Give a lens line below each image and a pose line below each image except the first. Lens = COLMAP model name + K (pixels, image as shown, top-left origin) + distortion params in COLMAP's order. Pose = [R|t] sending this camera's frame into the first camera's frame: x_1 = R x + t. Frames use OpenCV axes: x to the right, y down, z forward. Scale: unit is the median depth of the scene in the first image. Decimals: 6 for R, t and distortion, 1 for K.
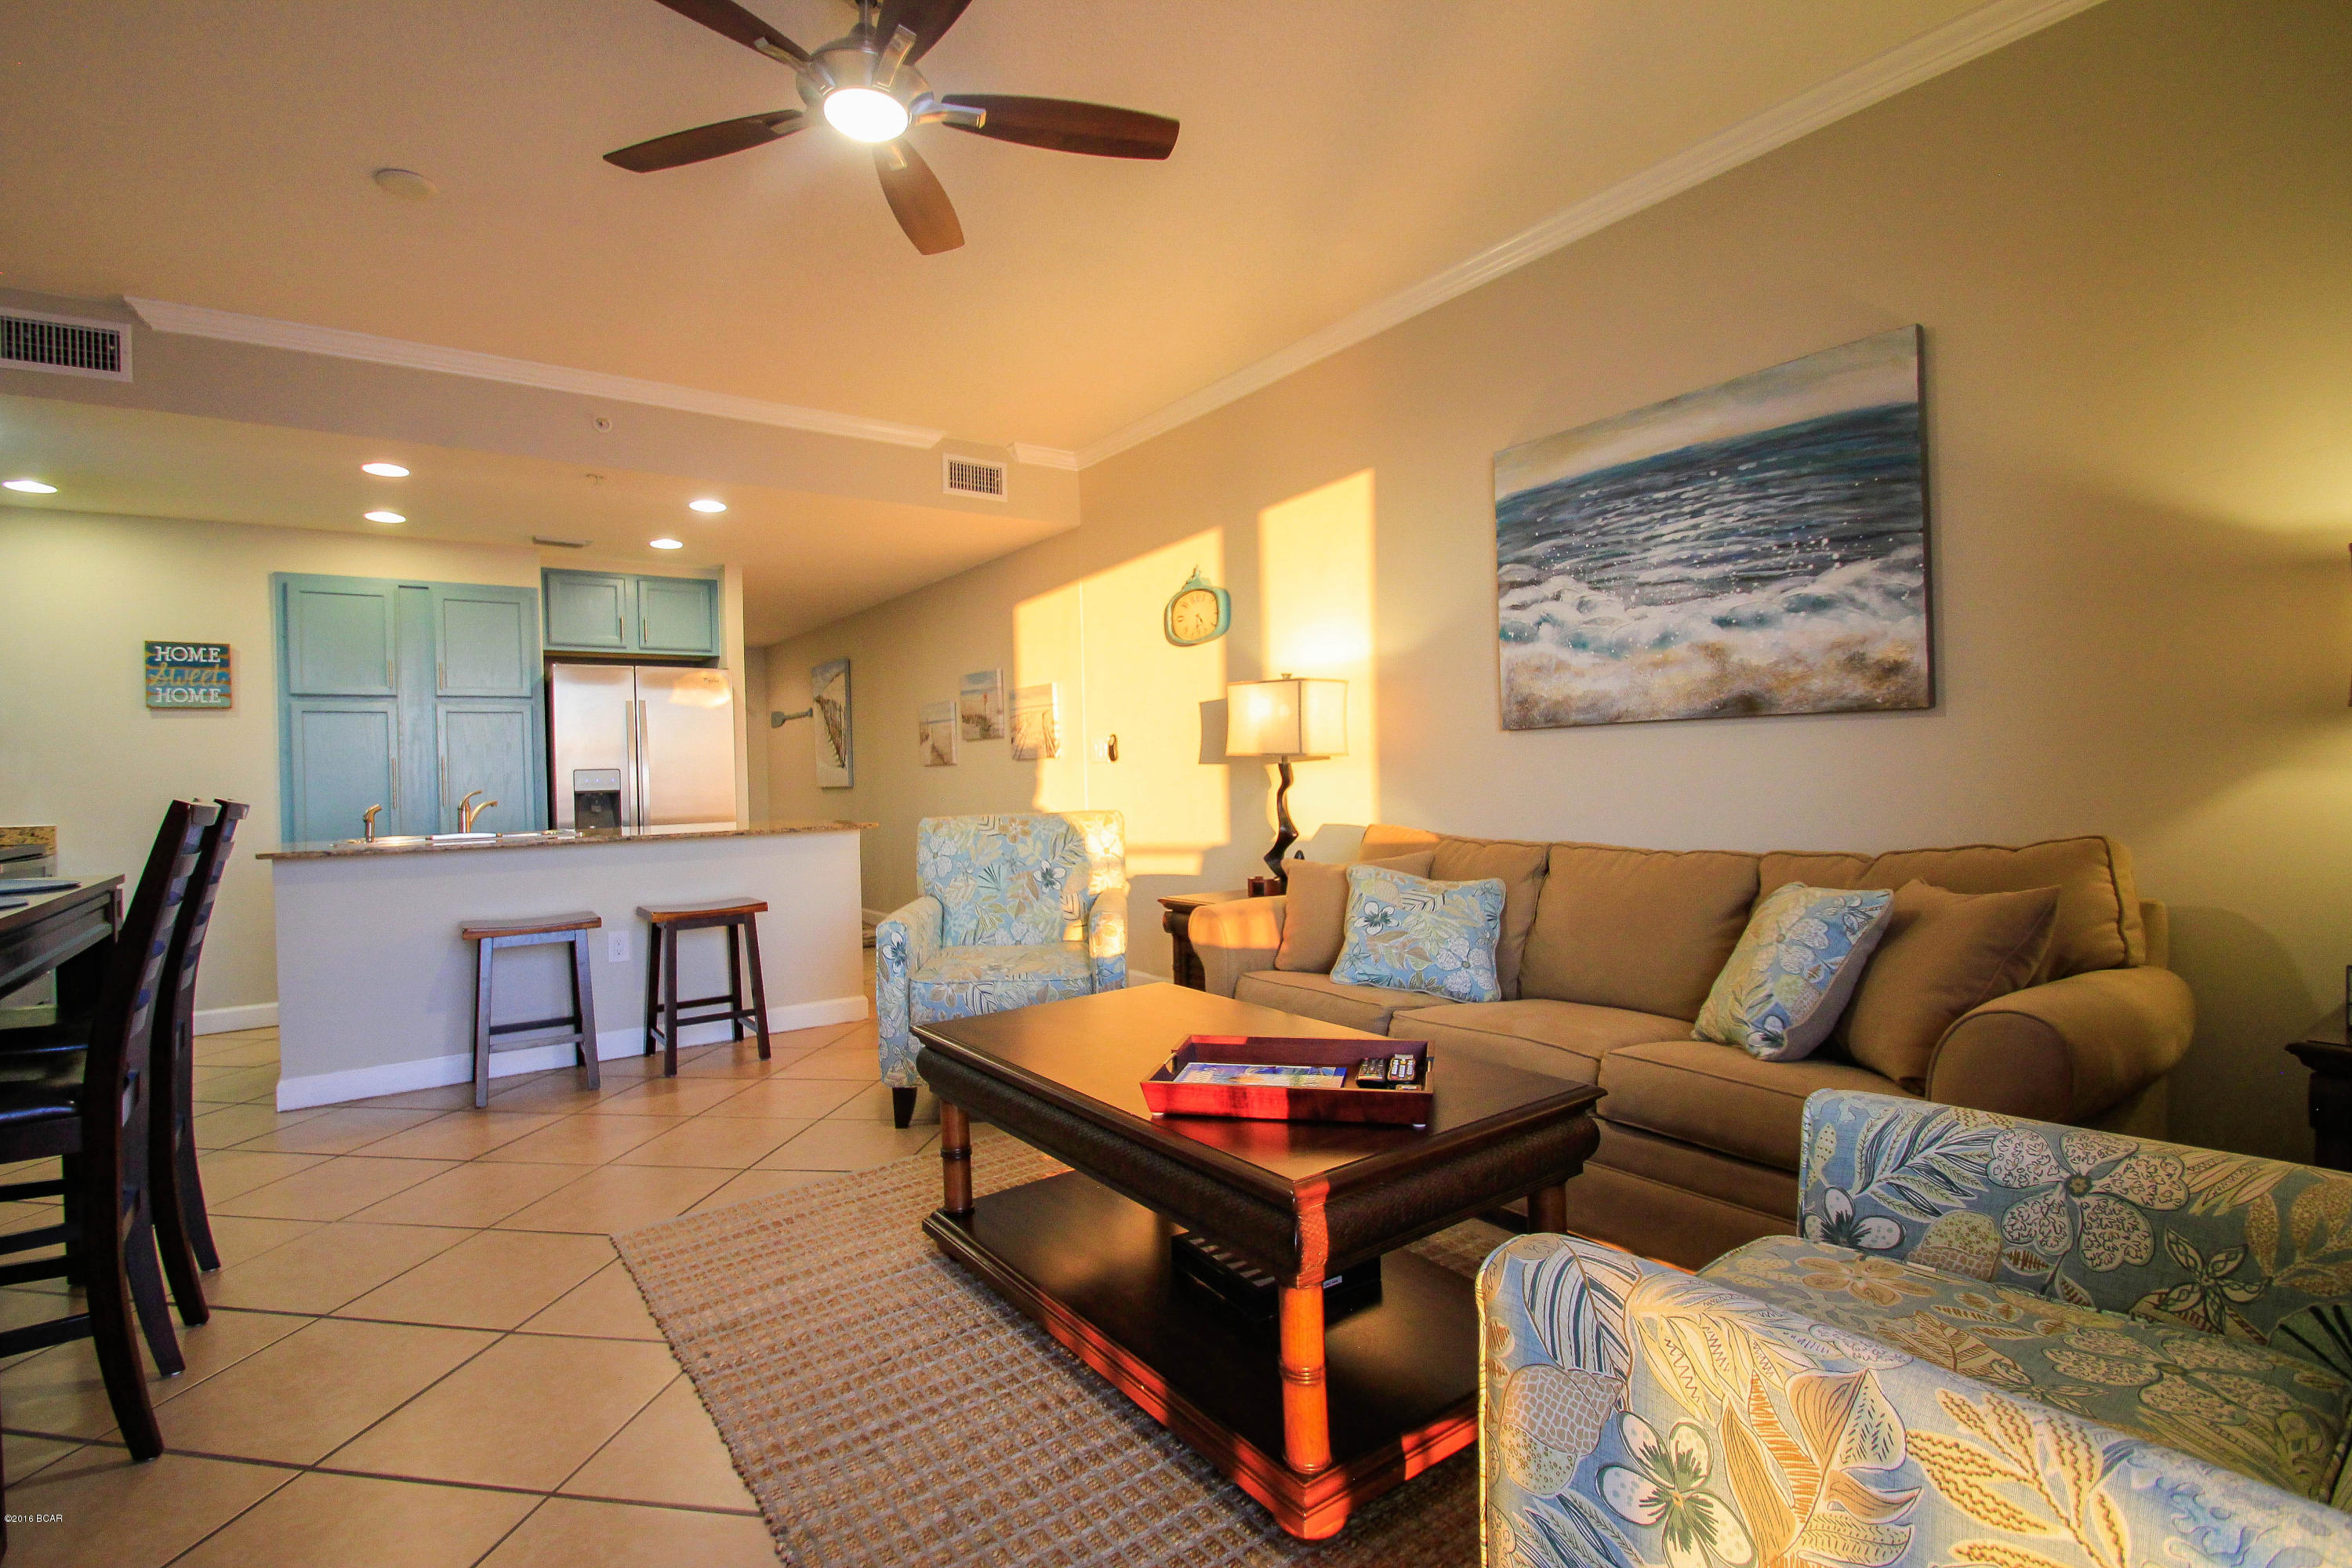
lens RADIAL K [[1105.5, 0, 1140.3], [0, 1105.5, 767.2], [0, 0, 1]] dist [0.002649, -0.006322]
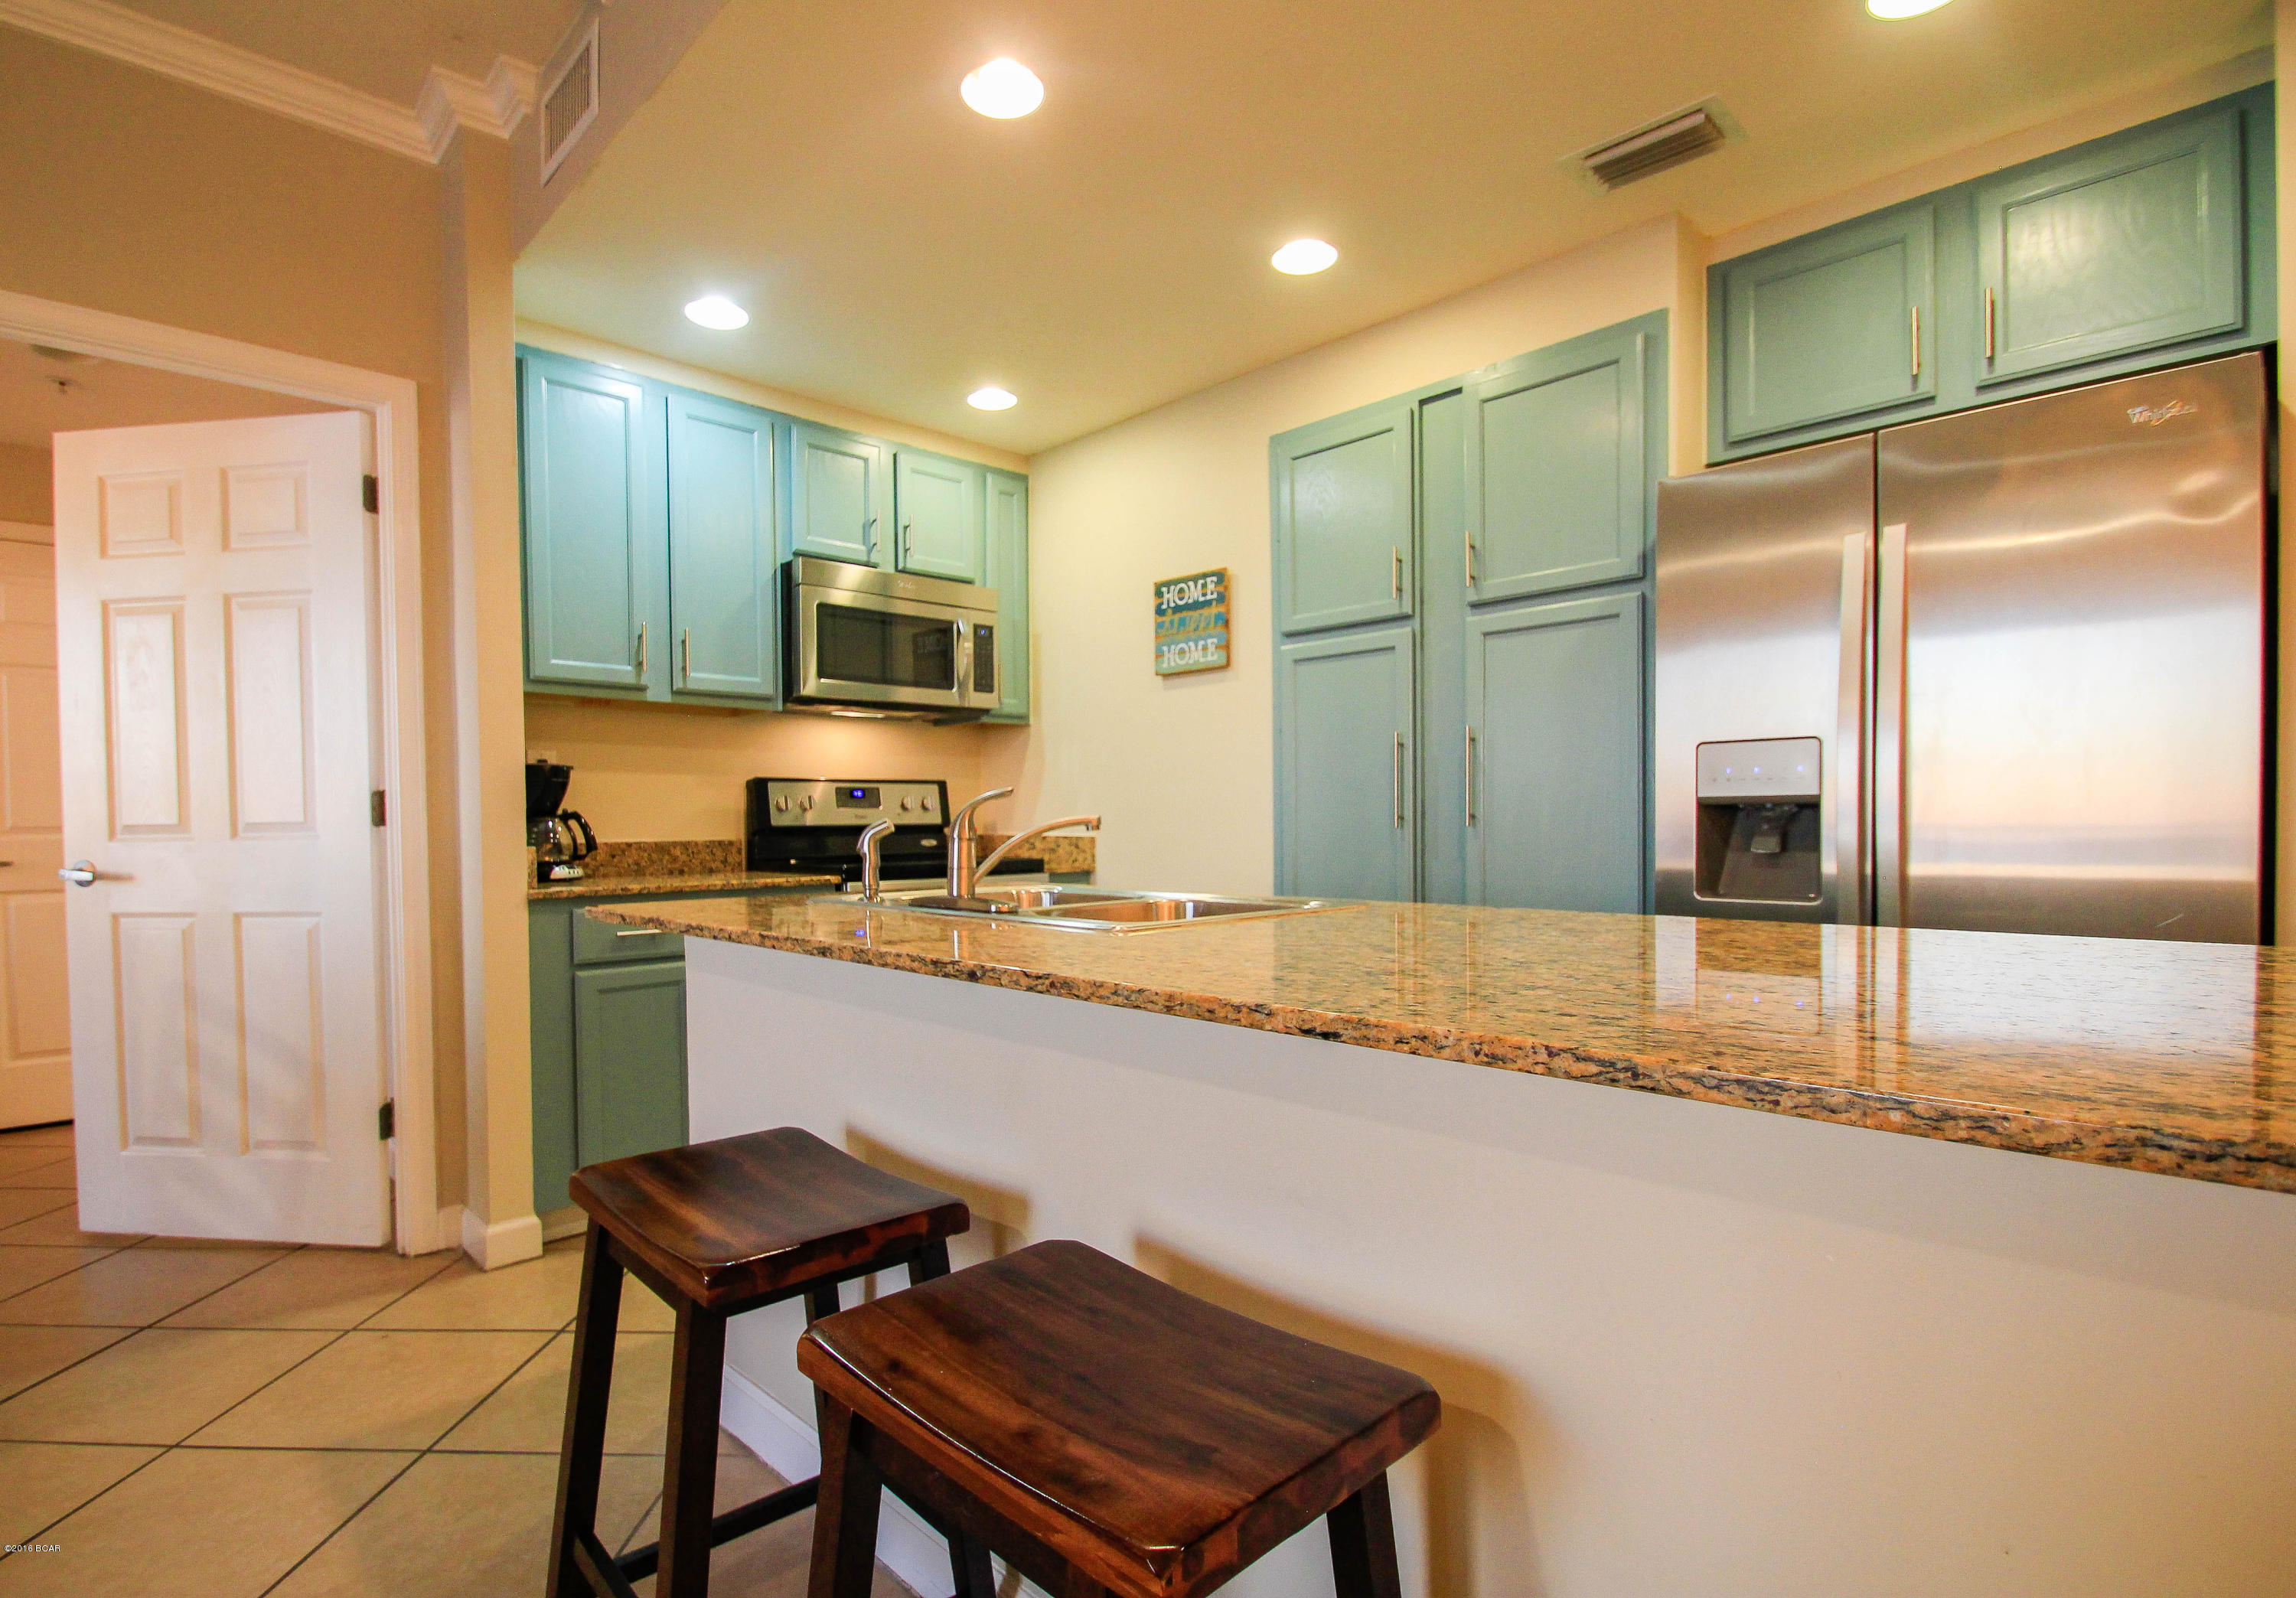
lens RADIAL K [[1134.7, 0, 1126.4], [0, 1134.7, 845.5], [0, 0, 1]] dist [0.006828, 0.000718]
pose [[0.166438, 0.048767, -0.984845, -0.166344], [0.013755, 0.998564, 0.051771, 0.017567], [0.985956, -0.022163, 0.165528, 0.838329]]
